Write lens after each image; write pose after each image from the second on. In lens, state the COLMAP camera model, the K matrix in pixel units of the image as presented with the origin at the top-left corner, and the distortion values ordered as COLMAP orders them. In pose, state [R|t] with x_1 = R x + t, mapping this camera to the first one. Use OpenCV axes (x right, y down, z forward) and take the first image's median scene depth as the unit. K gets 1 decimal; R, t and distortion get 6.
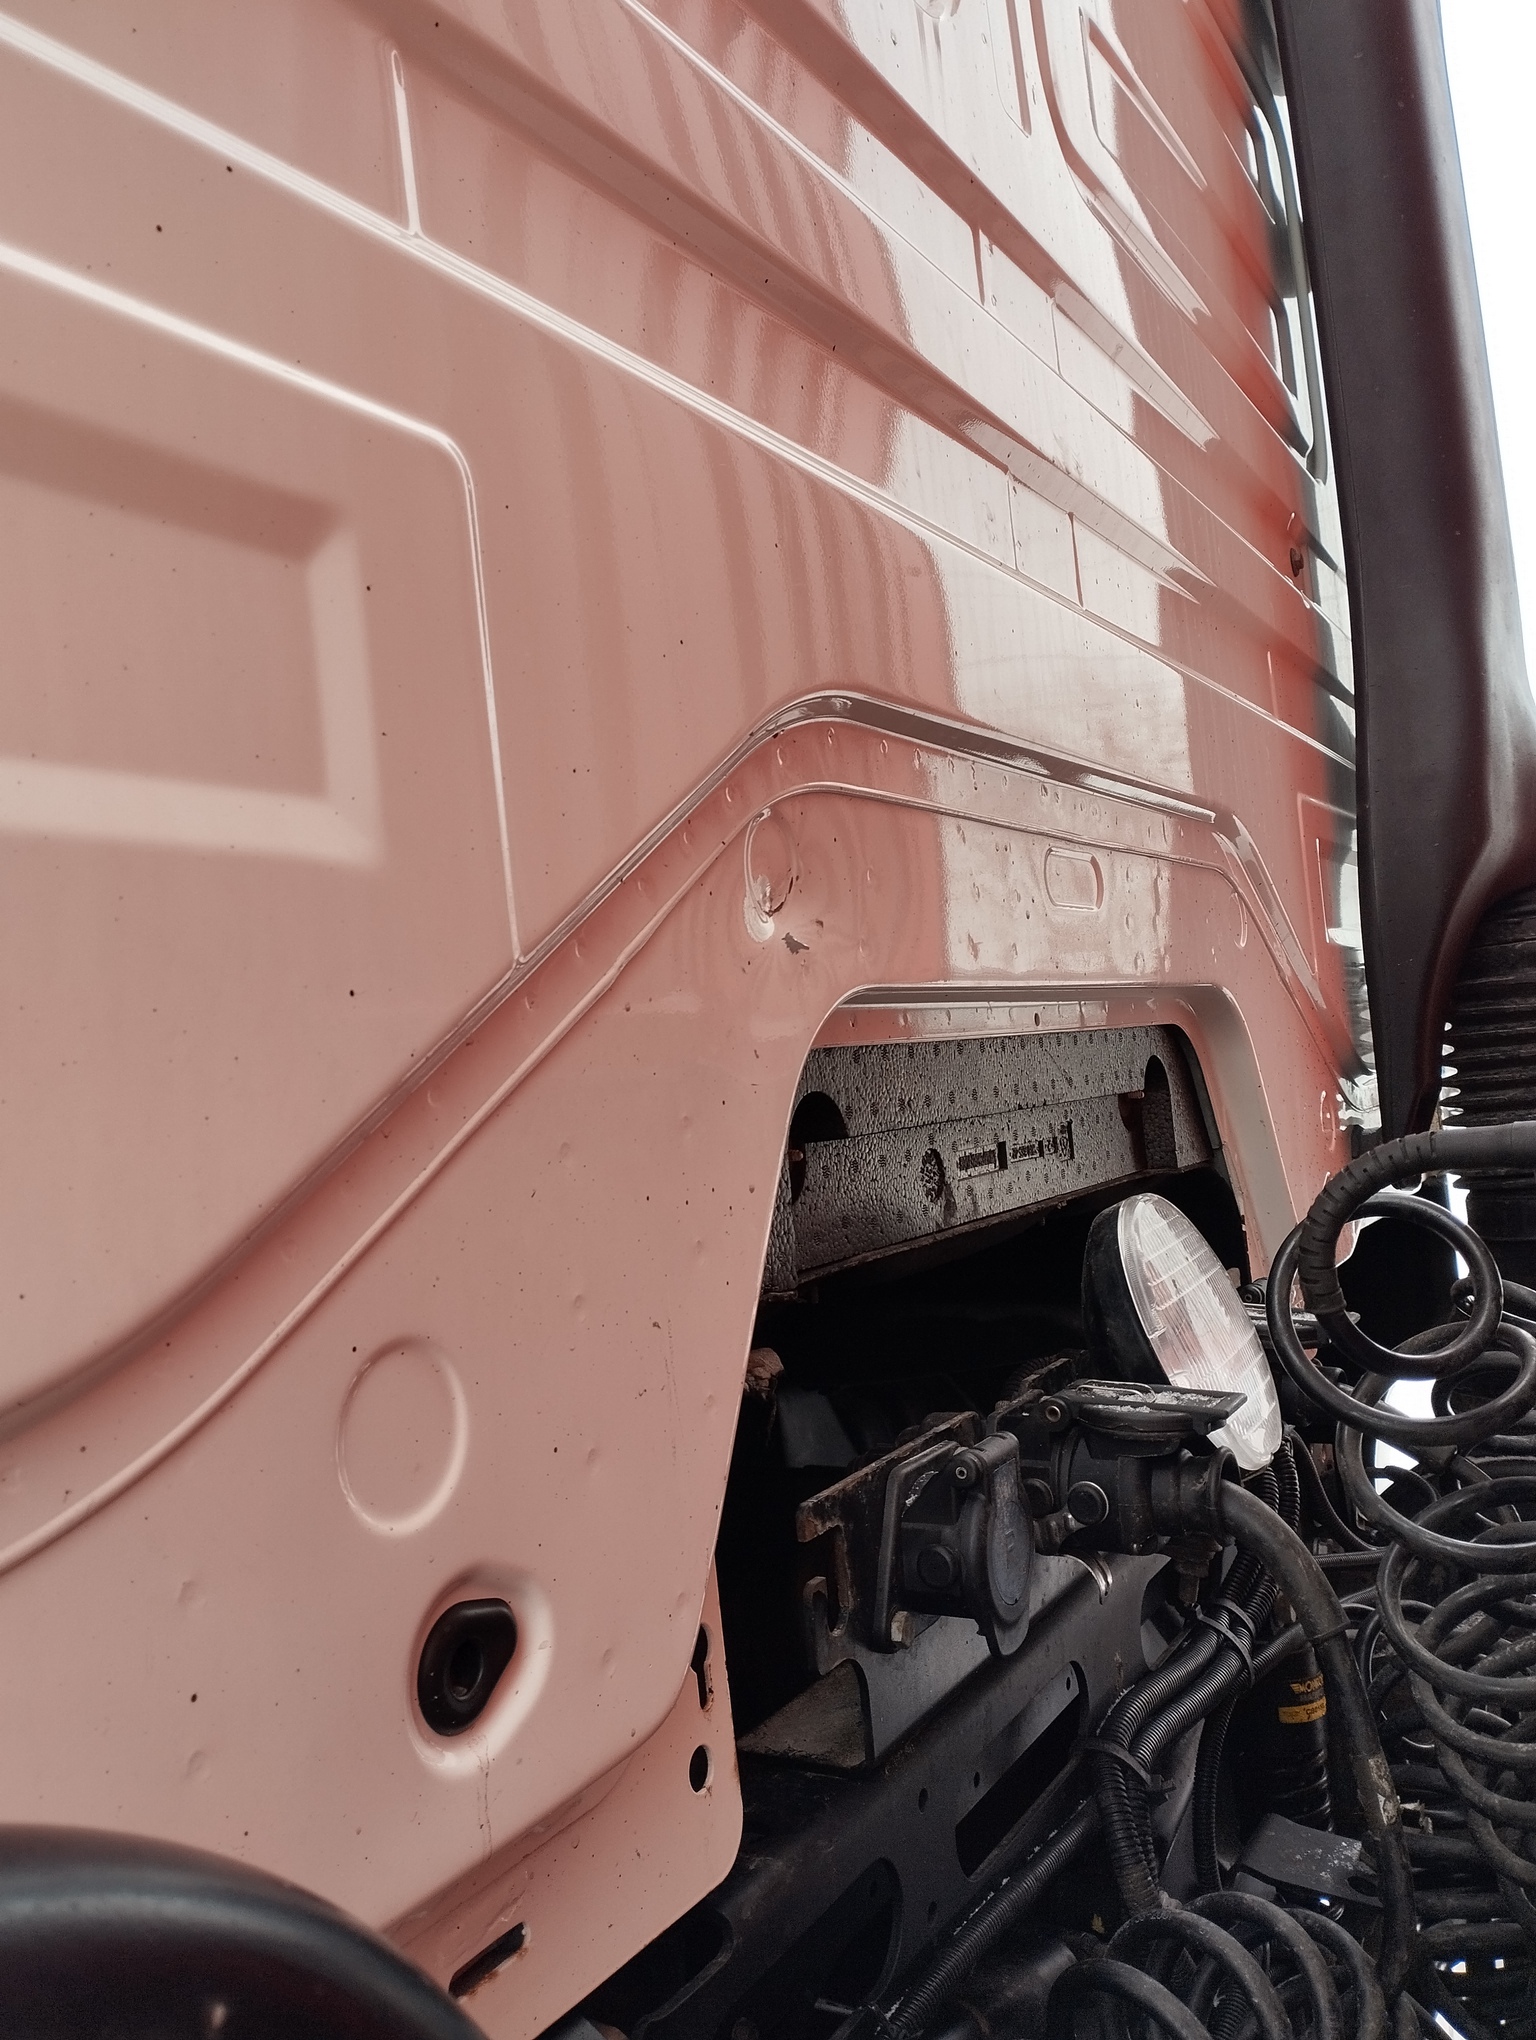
lens RADIAL K [[1687.9, 0, 768.0], [0, 1687.9, 1020.0], [0, 0, 1]] dist [0.104034, -0.135786]
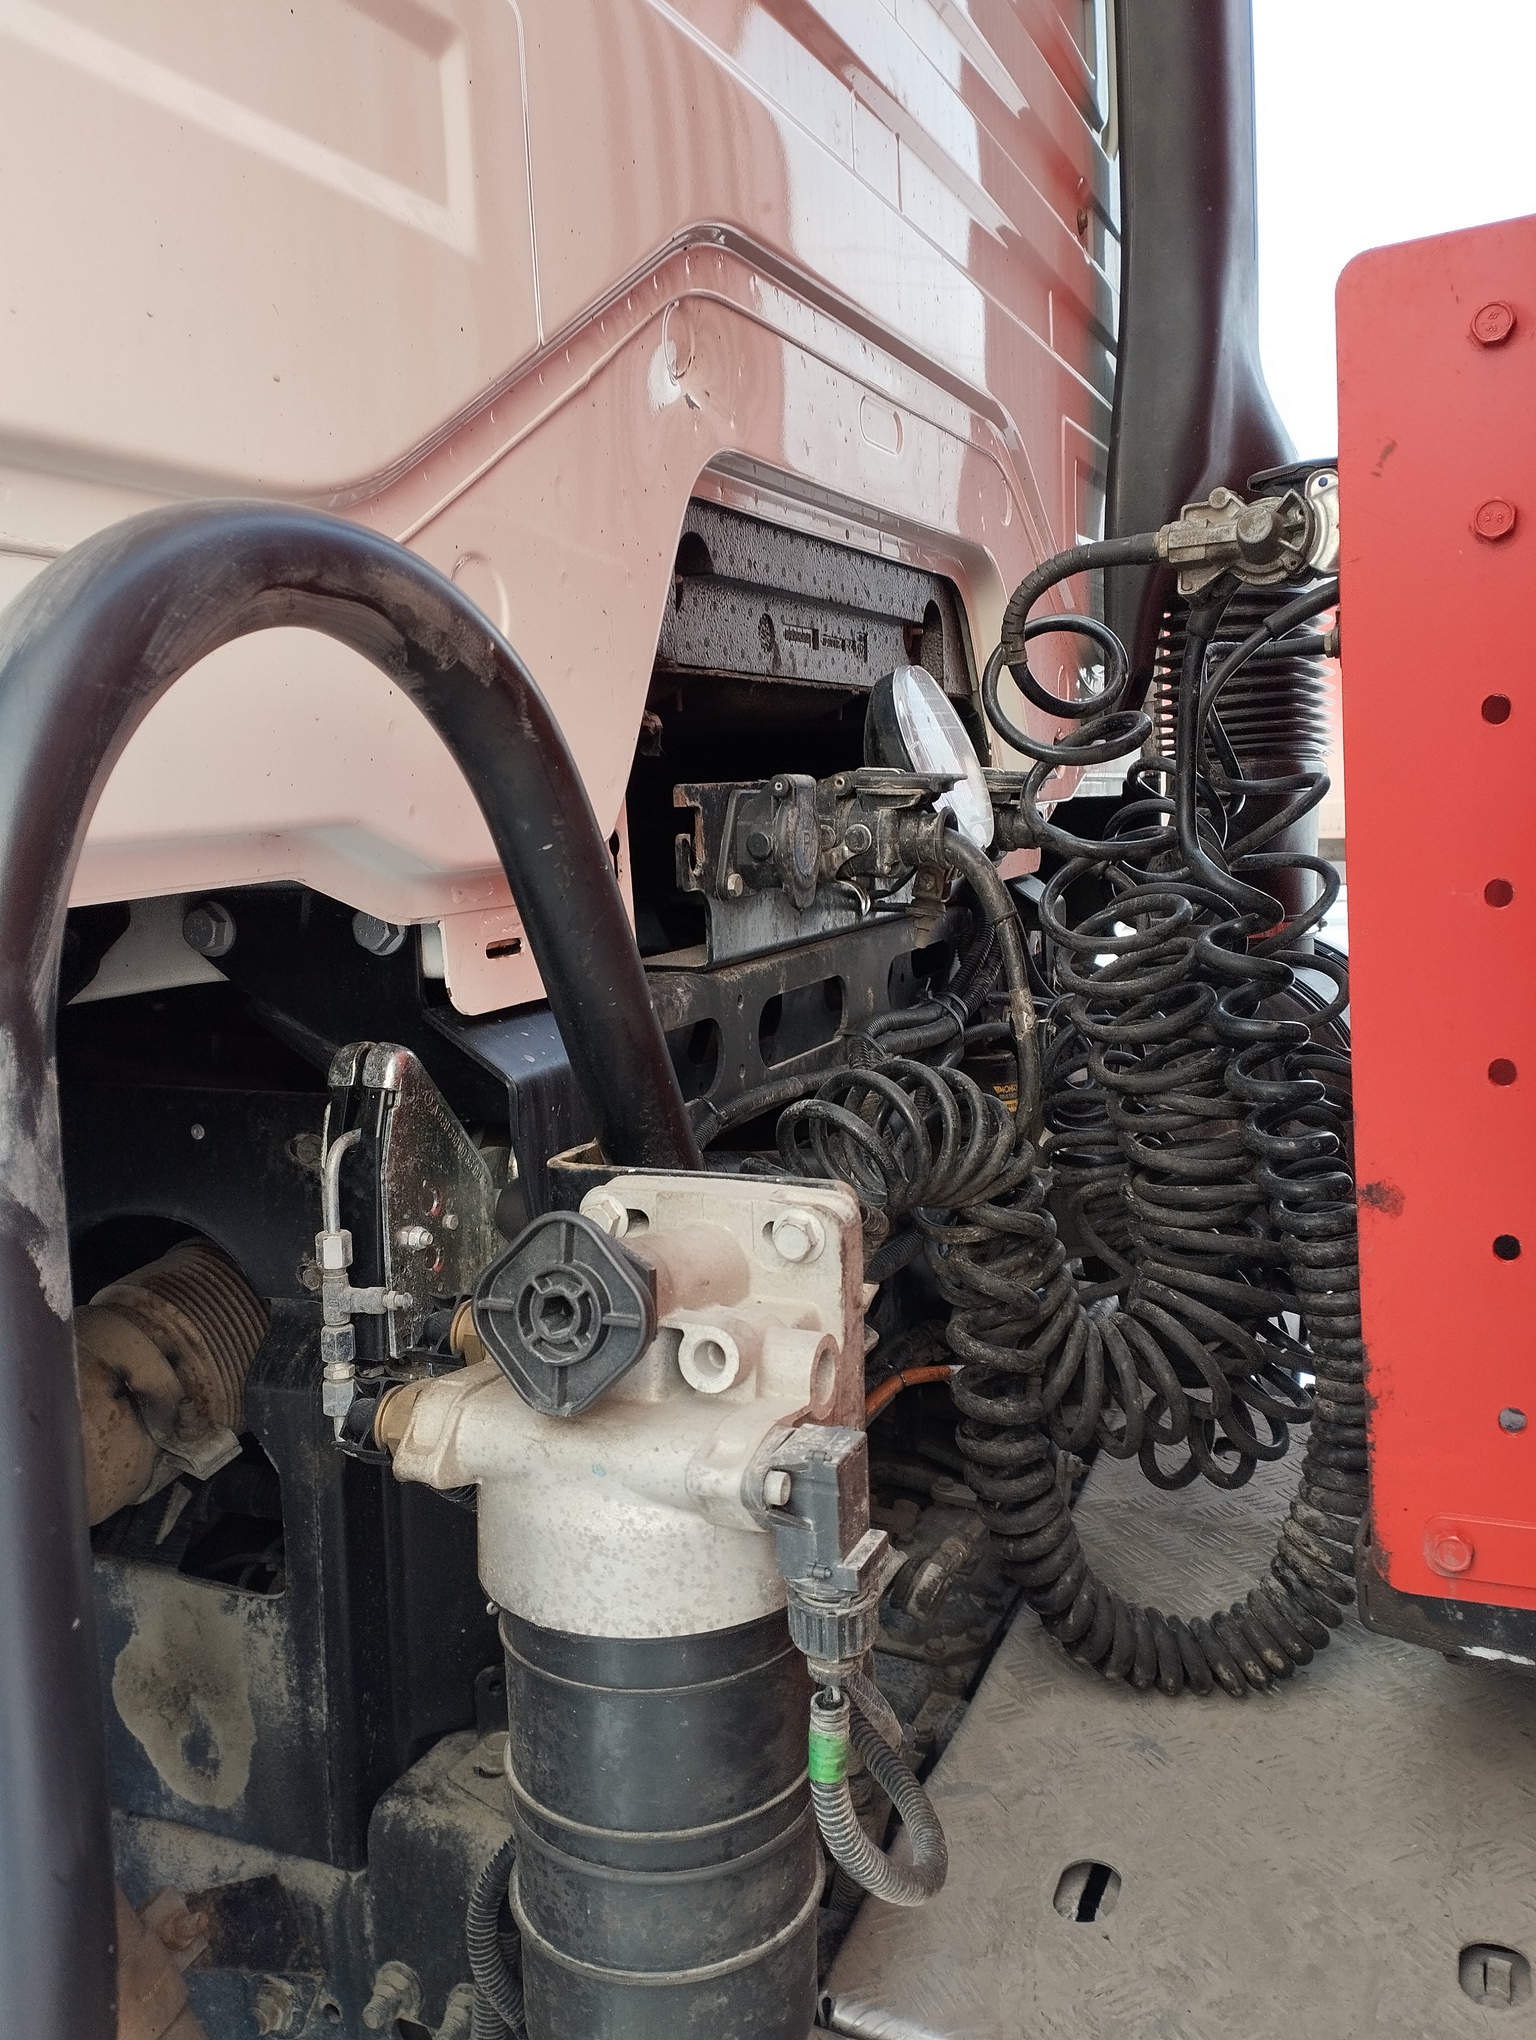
lens RADIAL K [[1687.9, 0, 768.0], [0, 1687.9, 1020.0], [0, 0, 1]] dist [0.104034, -0.135786]
pose [[0.991937, 0.039644, 0.120370, -0.053799], [-0.057975, 0.986550, 0.152836, 0.182750], [-0.112692, -0.158582, 0.980894, -0.399544]]
